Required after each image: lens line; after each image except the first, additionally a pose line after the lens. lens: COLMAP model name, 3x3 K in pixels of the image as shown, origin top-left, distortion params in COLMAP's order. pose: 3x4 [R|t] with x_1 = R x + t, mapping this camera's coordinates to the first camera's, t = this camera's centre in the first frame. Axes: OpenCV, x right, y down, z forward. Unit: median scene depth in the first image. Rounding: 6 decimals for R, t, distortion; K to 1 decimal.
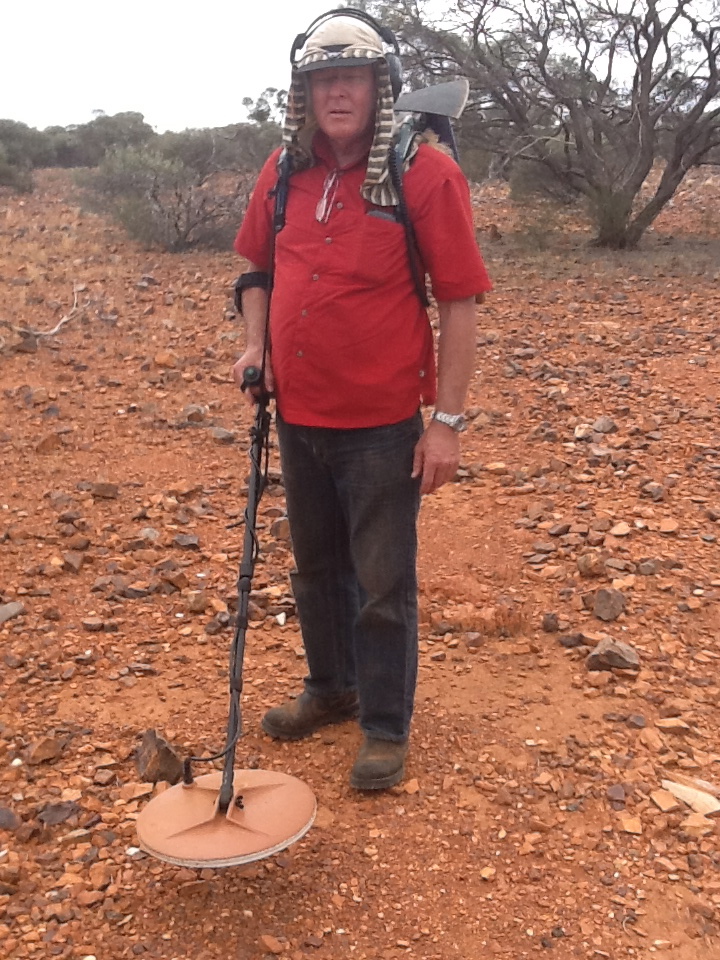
lens RADIAL K [[1087.1, 0, 360.0], [0, 1087.1, 480.0], [0, 0, 1]] dist [0.067334, -0.245238]
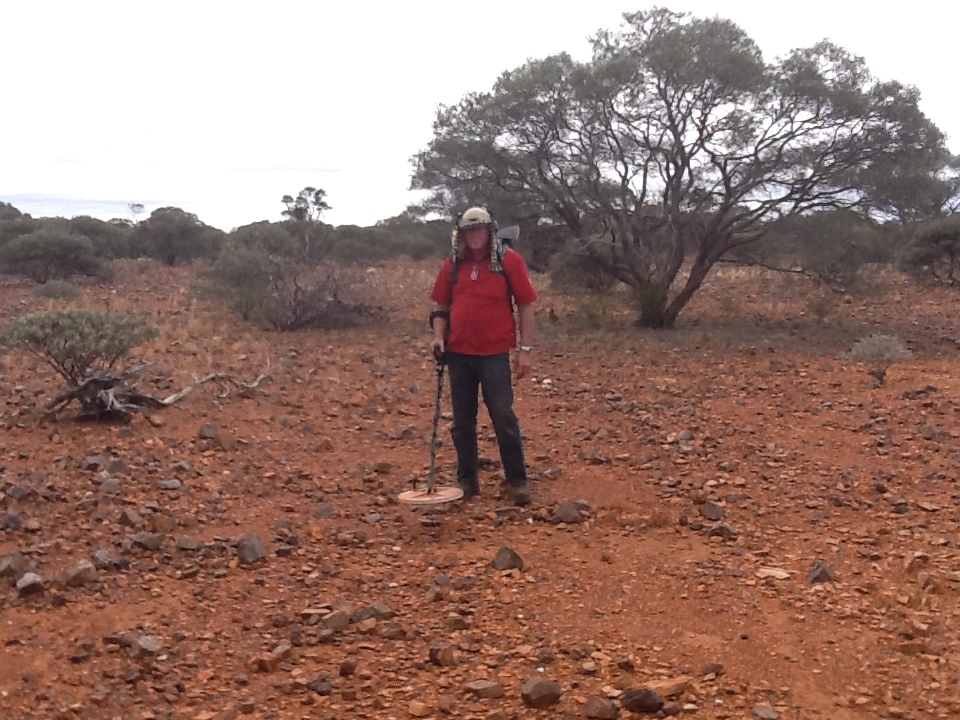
lens RADIAL K [[1087.1, 0, 480.0], [0, 1087.1, 360.0], [0, 0, 1]] dist [0.067334, -0.245238]
pose [[0.996193, -0.004249, 0.087074, -0.124629], [0.020368, 0.982512, -0.185082, 0.080642], [-0.084764, 0.186151, 0.978858, -0.302982]]
